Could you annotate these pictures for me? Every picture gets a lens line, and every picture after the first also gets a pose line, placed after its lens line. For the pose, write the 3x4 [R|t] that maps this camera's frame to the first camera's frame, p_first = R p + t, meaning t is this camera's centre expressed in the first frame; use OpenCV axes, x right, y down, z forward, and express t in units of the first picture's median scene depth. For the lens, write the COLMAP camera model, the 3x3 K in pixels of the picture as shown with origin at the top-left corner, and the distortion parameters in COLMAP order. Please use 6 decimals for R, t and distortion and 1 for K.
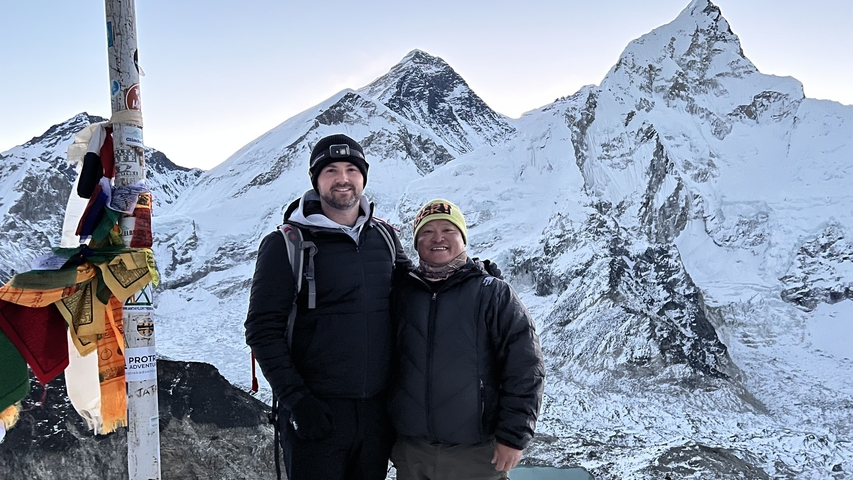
lens RADIAL K [[638.5, 0, 423.2], [0, 638.5, 244.0], [0, 0, 1]] dist [0.022639, -0.015458]
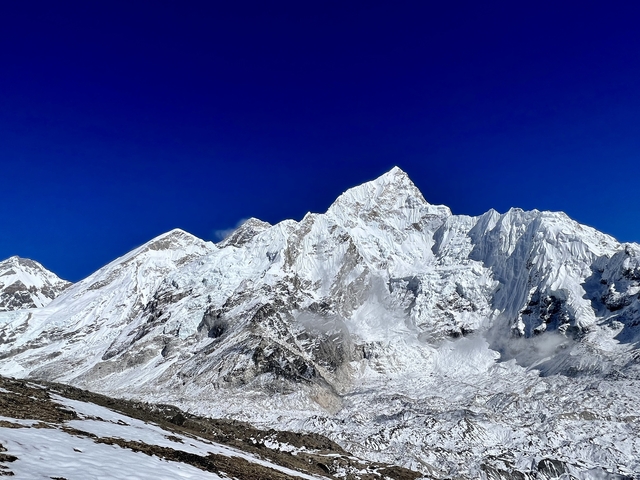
lens RADIAL K [[401.4, 0, 318.3], [0, 401.4, 243.6], [0, 0, 1]] dist [0.002176, -0.006570]
pose [[0.997683, -0.016549, 0.065990, 0.231044], [0.033680, 0.962905, -0.267729, 0.083124], [-0.059111, 0.269331, 0.961232, 0.128372]]
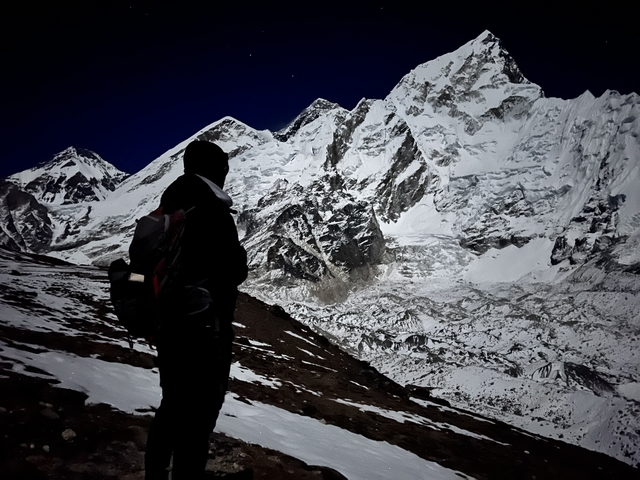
lens RADIAL K [[478.7, 0, 313.7], [0, 478.7, 242.6], [0, 0, 1]] dist [0.044576, -0.039774]
pose [[0.990919, 0.004106, -0.134398, 0.308041], [-0.008799, 0.999371, -0.034349, 0.086646], [0.134173, 0.035219, 0.990332, 0.042031]]
